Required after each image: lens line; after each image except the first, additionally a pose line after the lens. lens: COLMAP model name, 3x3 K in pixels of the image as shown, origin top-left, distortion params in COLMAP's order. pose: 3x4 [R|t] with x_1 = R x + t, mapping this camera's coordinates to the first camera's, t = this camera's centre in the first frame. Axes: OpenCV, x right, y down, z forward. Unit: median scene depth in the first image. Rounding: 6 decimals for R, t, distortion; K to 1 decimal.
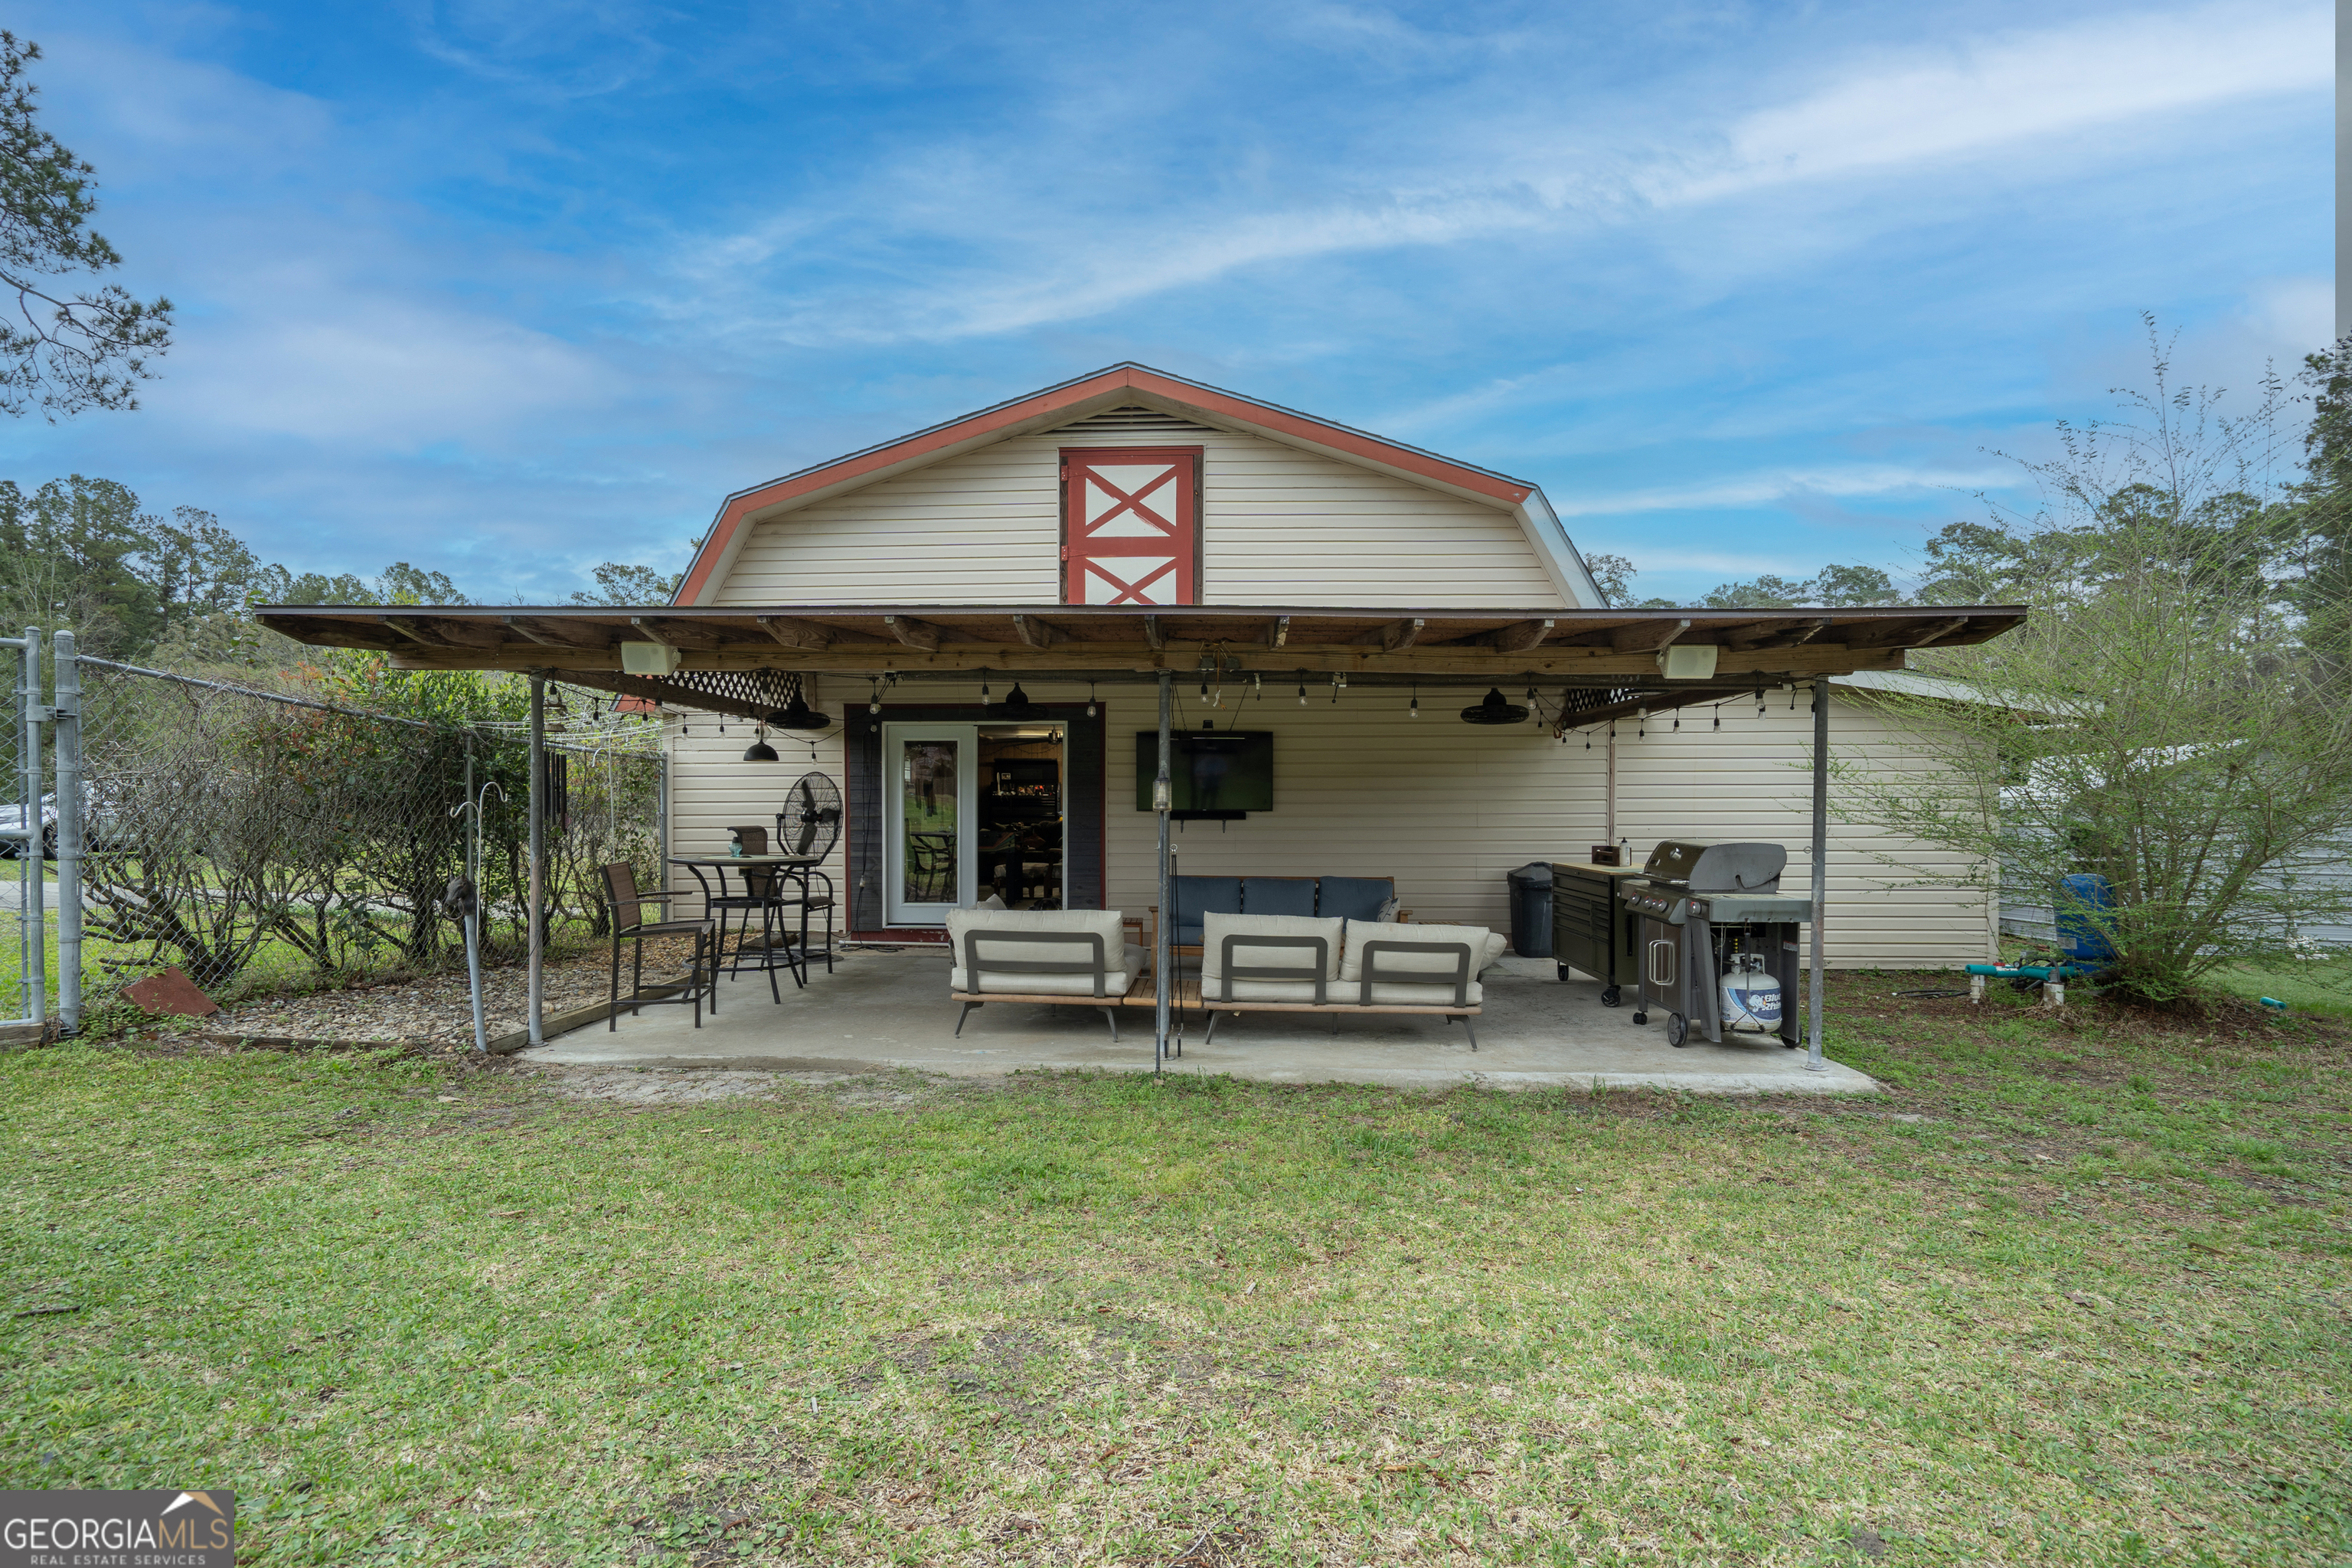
lens RADIAL K [[1071.0, 0, 1178.0], [0, 1071.0, 802.6], [0, 0, 1]] dist [0.000357, 0.000432]
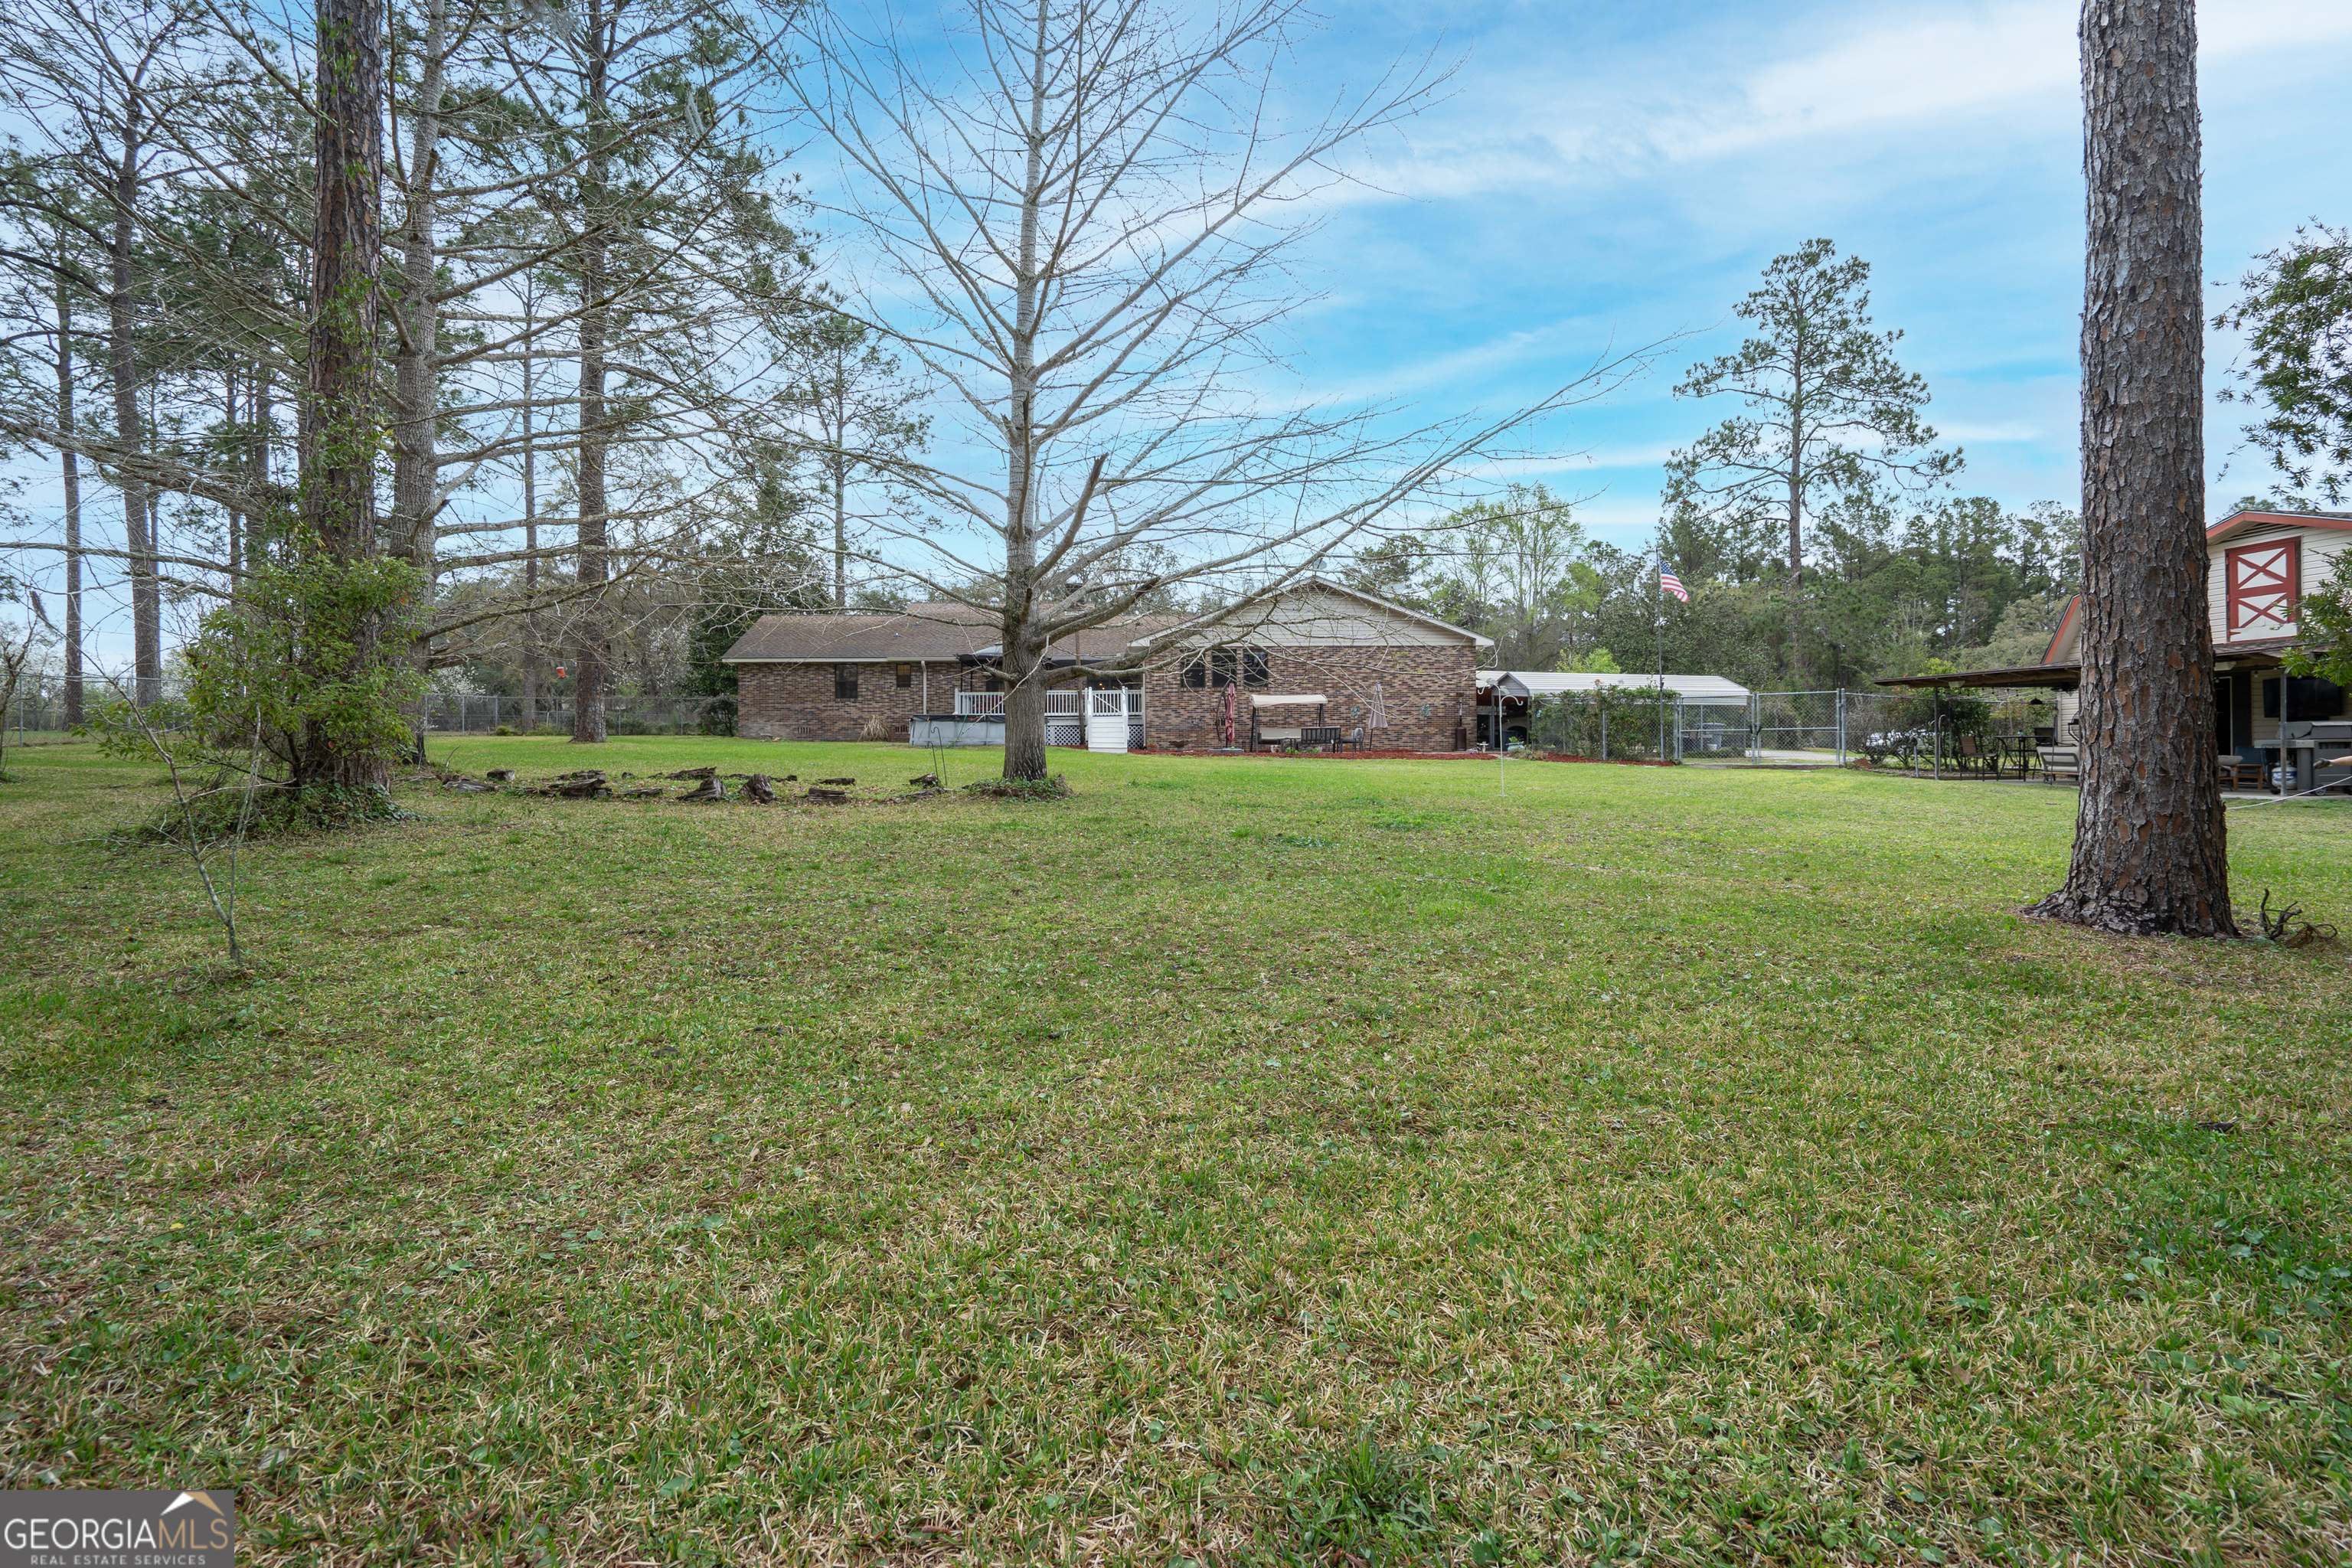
lens RADIAL K [[1071.0, 0, 1191.8], [0, 1071.0, 739.2], [0, 0, 1]] dist [0.000357, 0.000432]
pose [[0.131292, -0.009554, -0.991298, 0.306084], [0.004931, 0.999947, -0.008984, 0.010497], [0.991332, -0.003708, 0.131332, -0.235615]]
